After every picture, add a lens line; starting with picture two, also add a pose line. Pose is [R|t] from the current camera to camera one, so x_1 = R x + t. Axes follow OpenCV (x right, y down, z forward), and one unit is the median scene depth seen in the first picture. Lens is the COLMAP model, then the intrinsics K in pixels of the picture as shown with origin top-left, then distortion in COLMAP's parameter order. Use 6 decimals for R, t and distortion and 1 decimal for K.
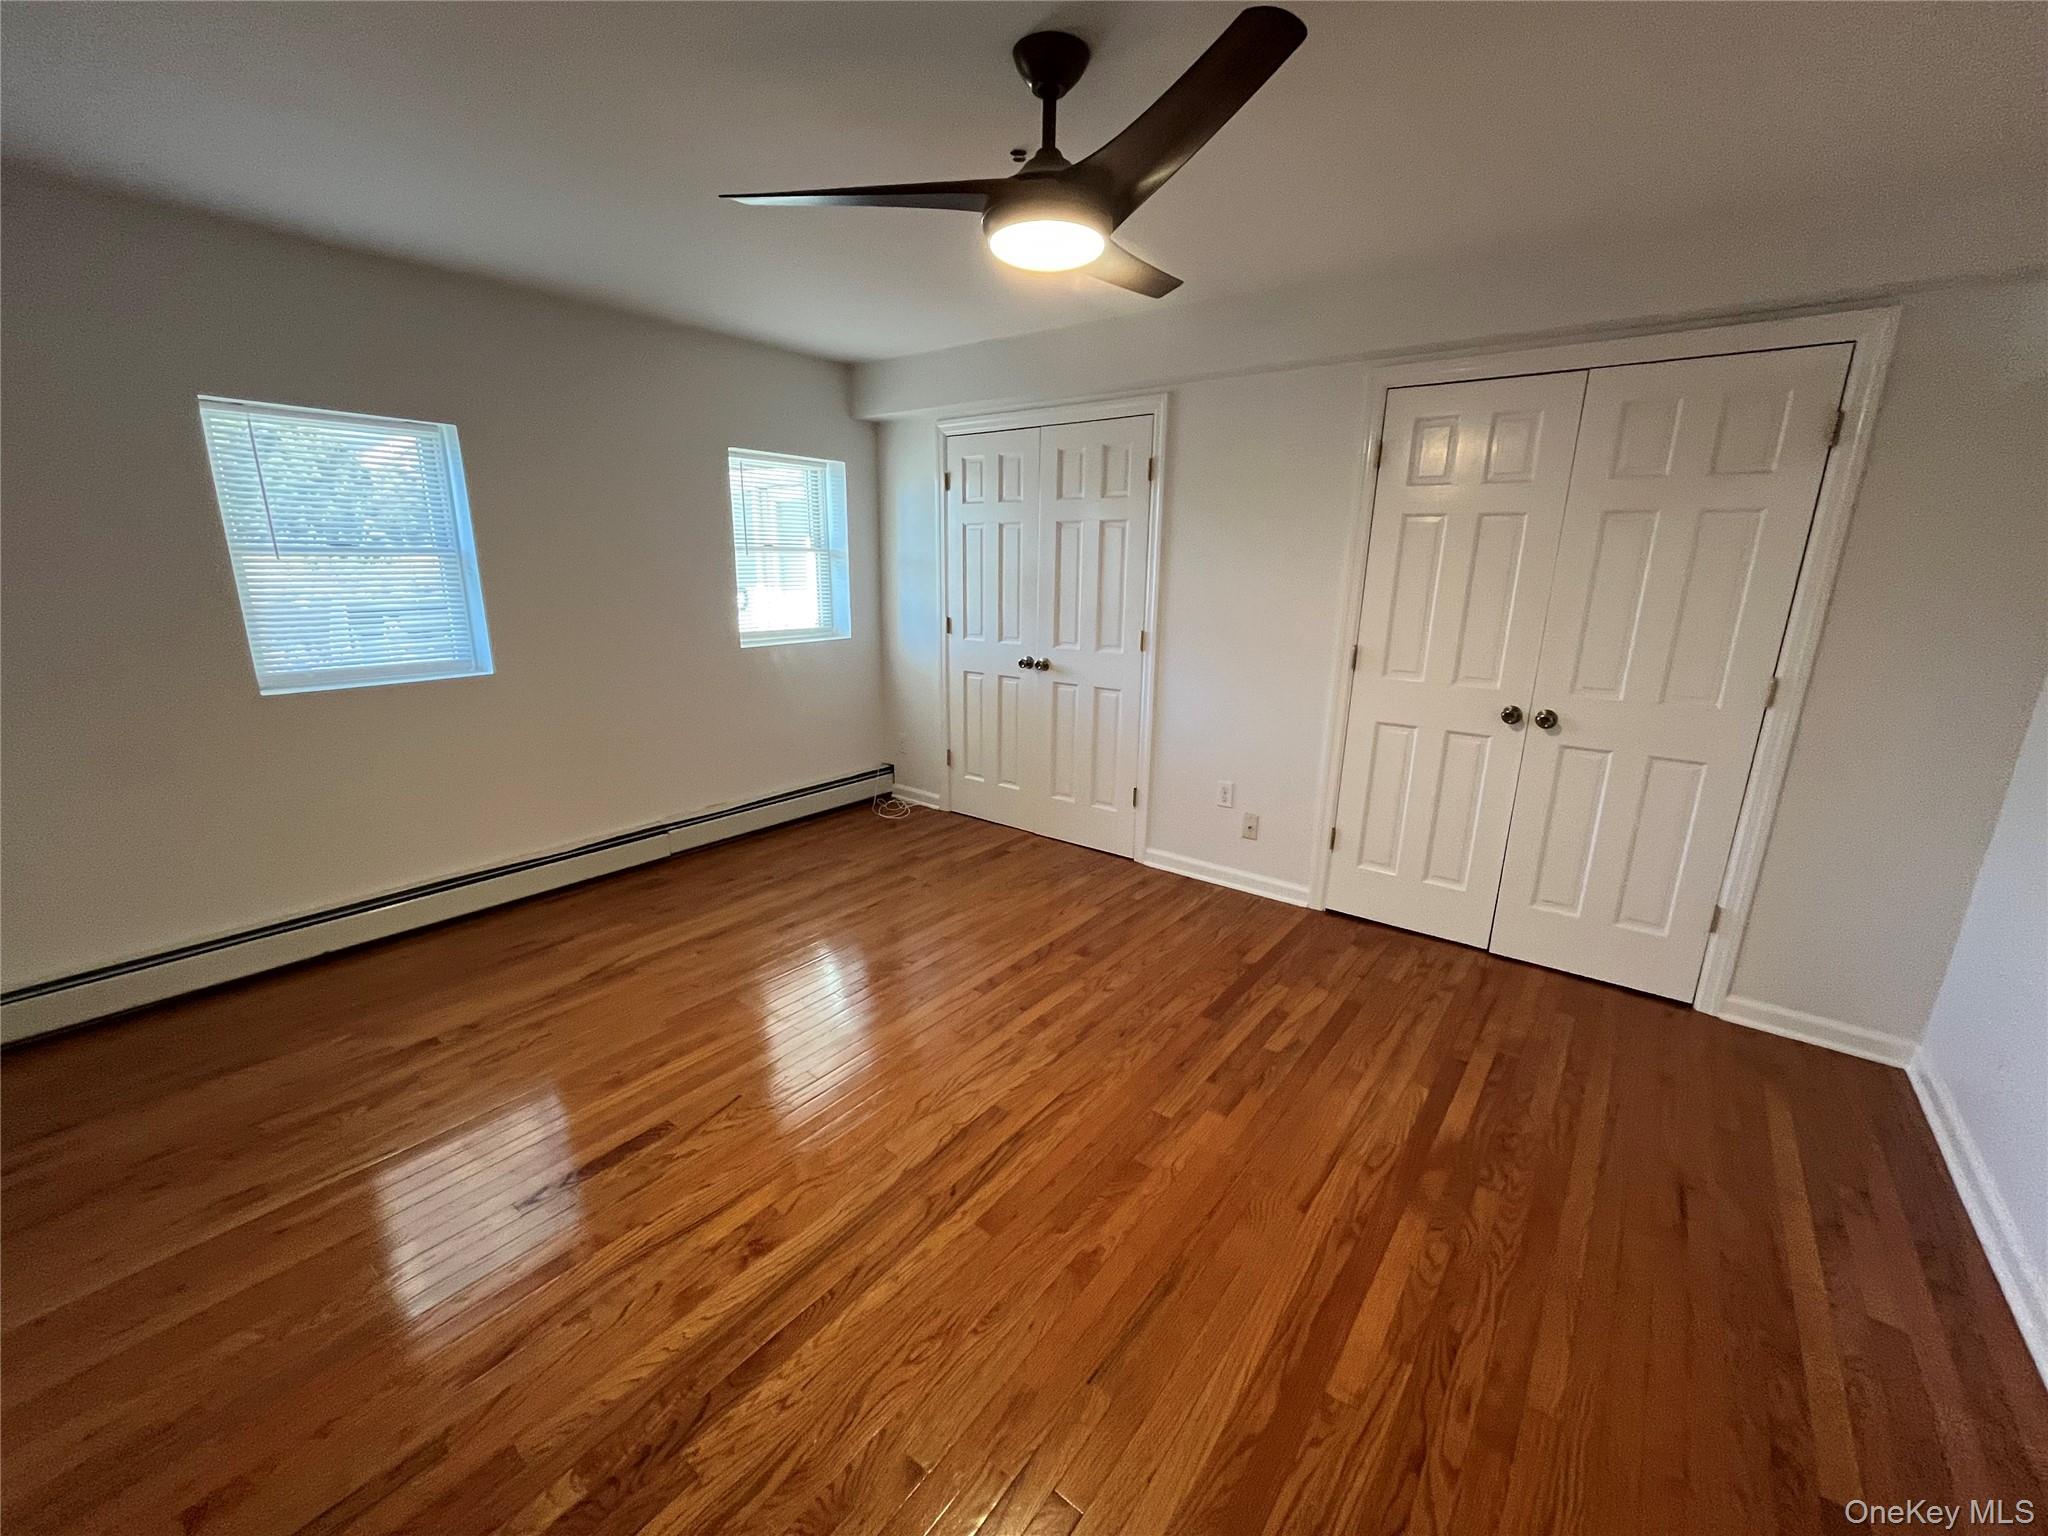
lens RADIAL K [[822.6, 0, 1024.0], [0, 822.6, 768.0], [0, 0, 1]] dist [-0.003549, 0.000659]
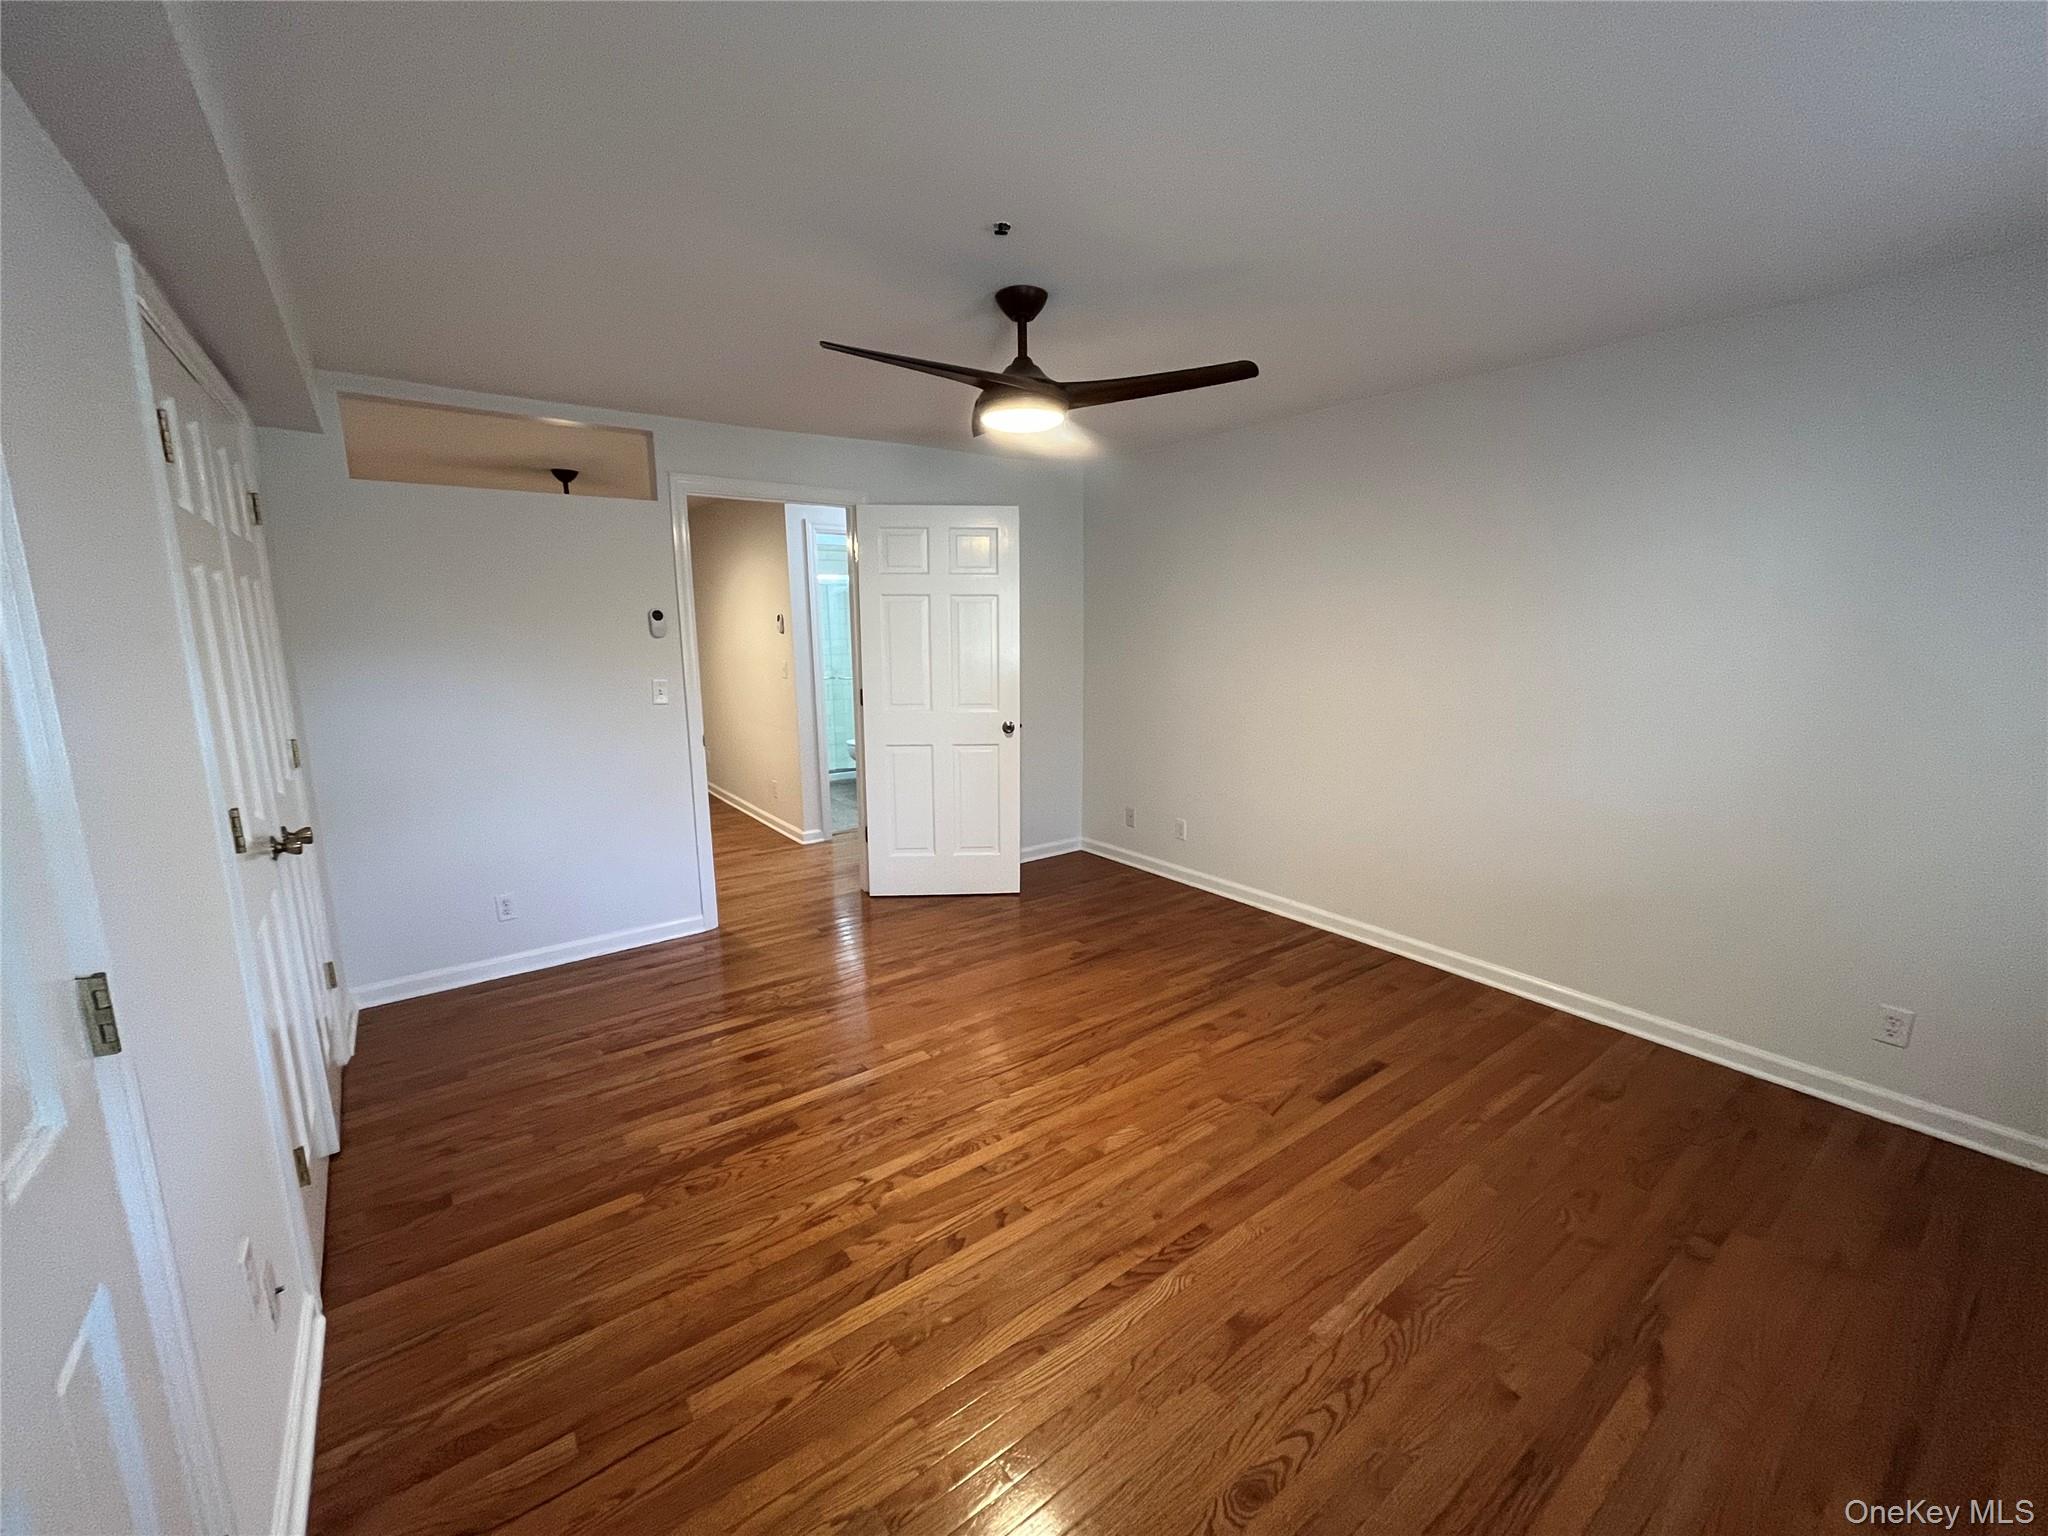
lens RADIAL K [[822.6, 0, 1024.0], [0, 822.6, 768.0], [0, 0, 1]] dist [-0.003549, 0.000659]
pose [[-0.965918, -0.056127, 0.252689, -0.170924], [0.055713, 0.908250, 0.414703, -0.311330], [-0.252781, 0.414647, -0.874168, 1.149889]]
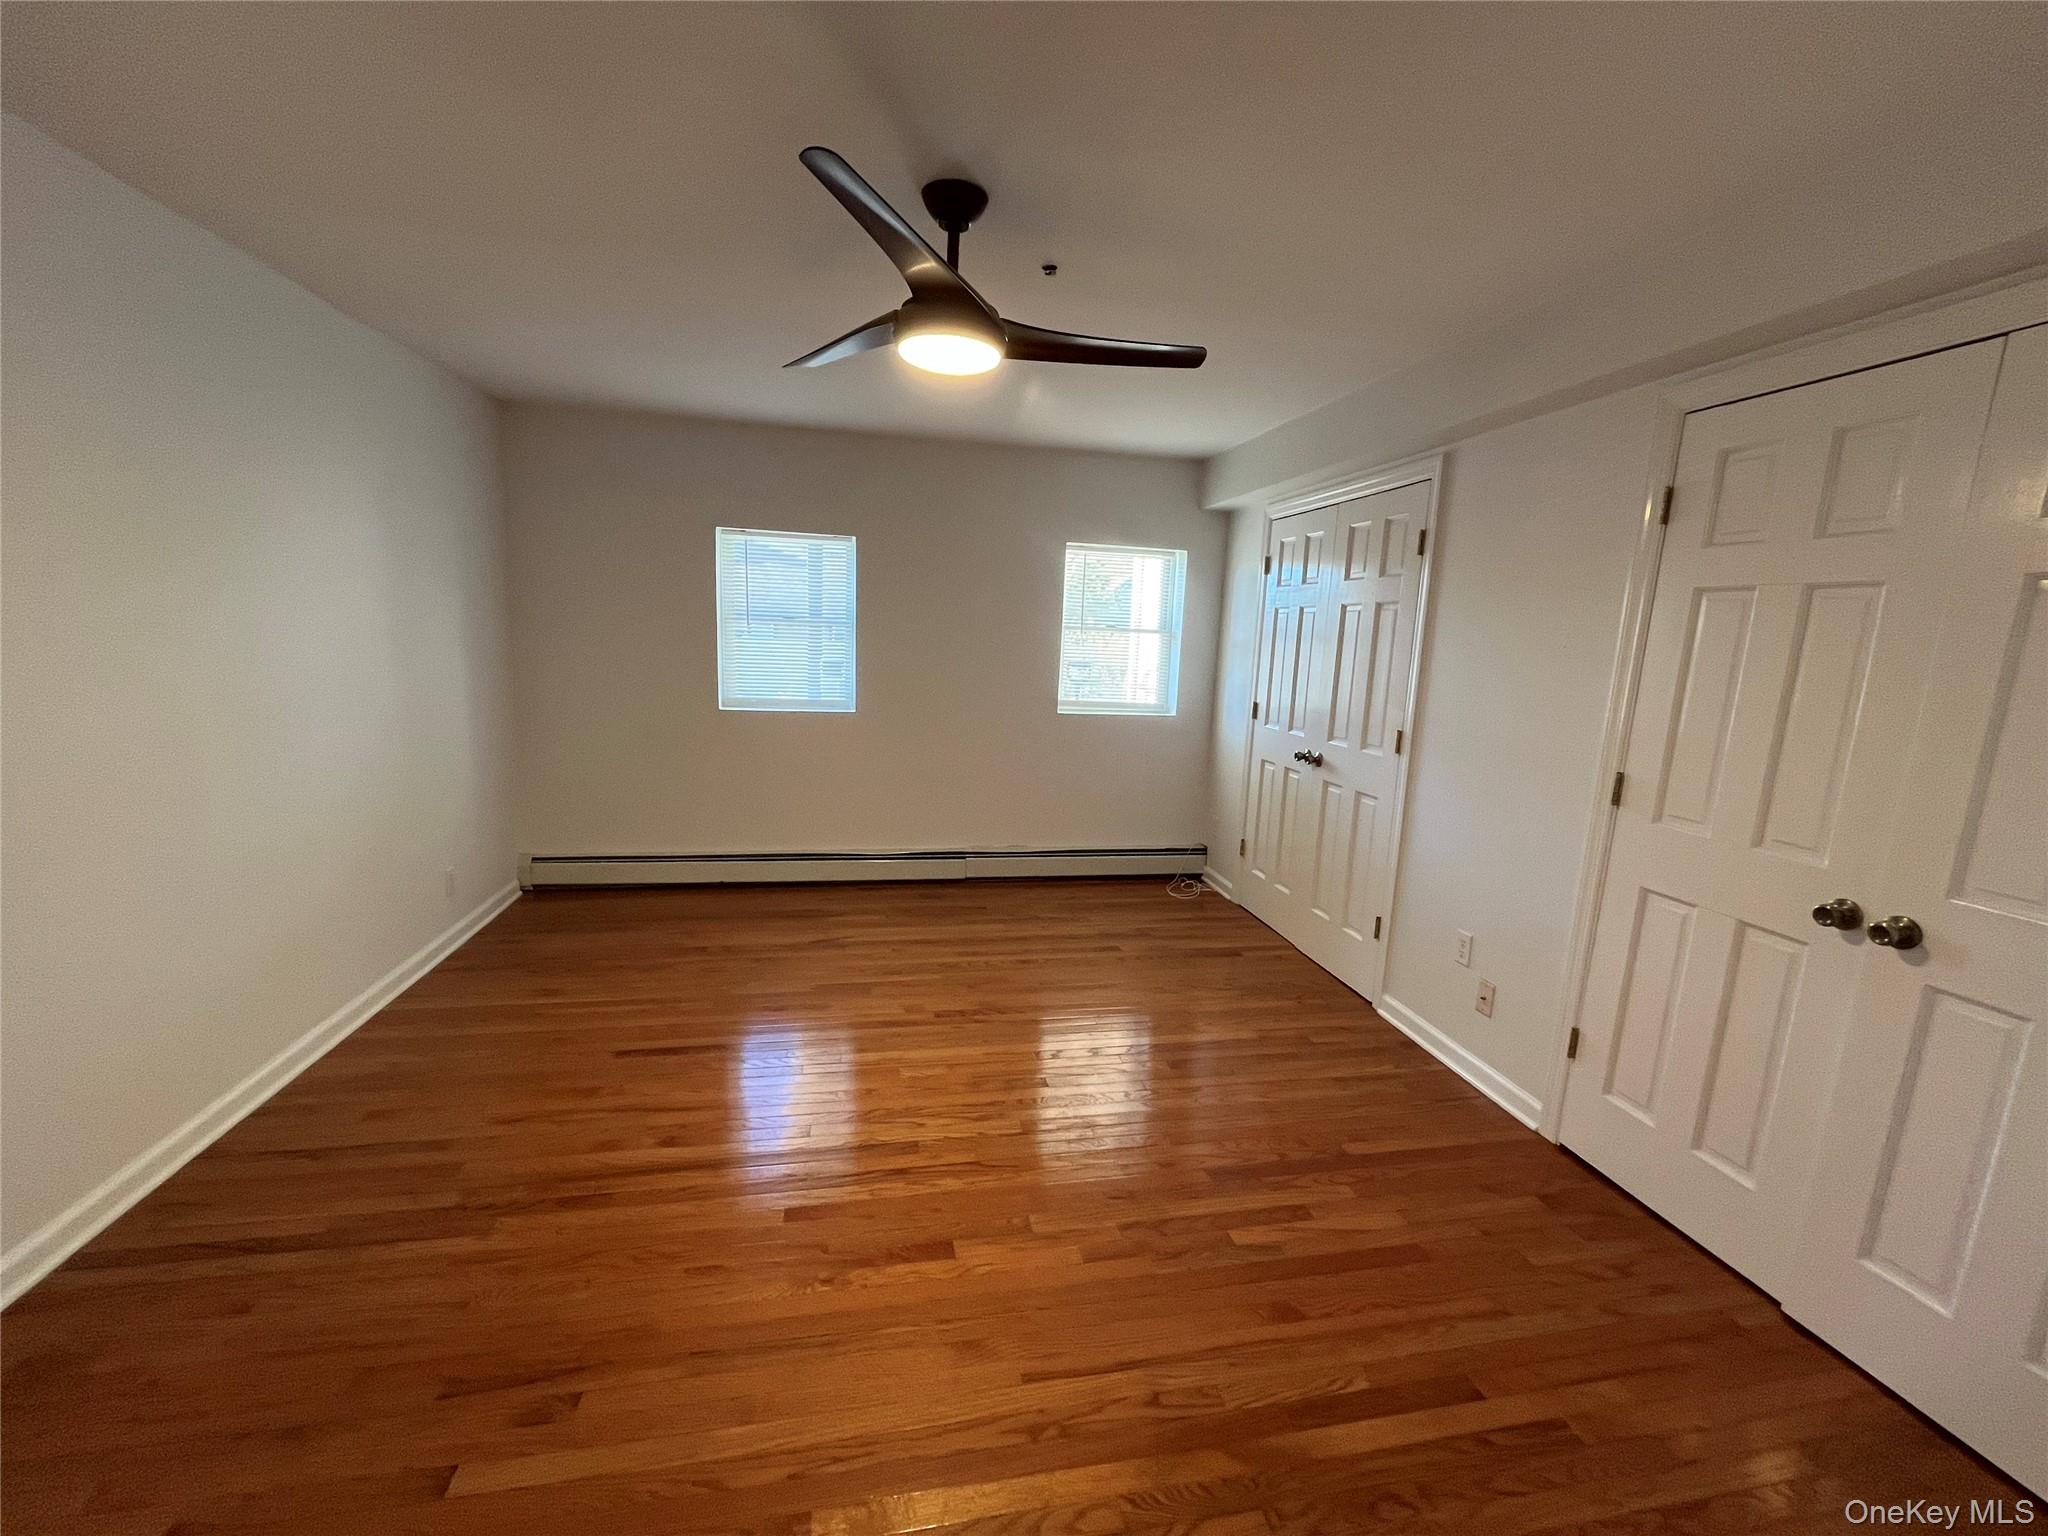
lens RADIAL K [[822.6, 0, 1024.0], [0, 822.6, 768.0], [0, 0, 1]] dist [-0.003549, 0.000659]
pose [[0.756977, 0.126132, -0.641153, 0.412755], [-0.193589, 0.980433, -0.035684, -0.026159], [0.624107, 0.151133, 0.766583, 0.130080]]
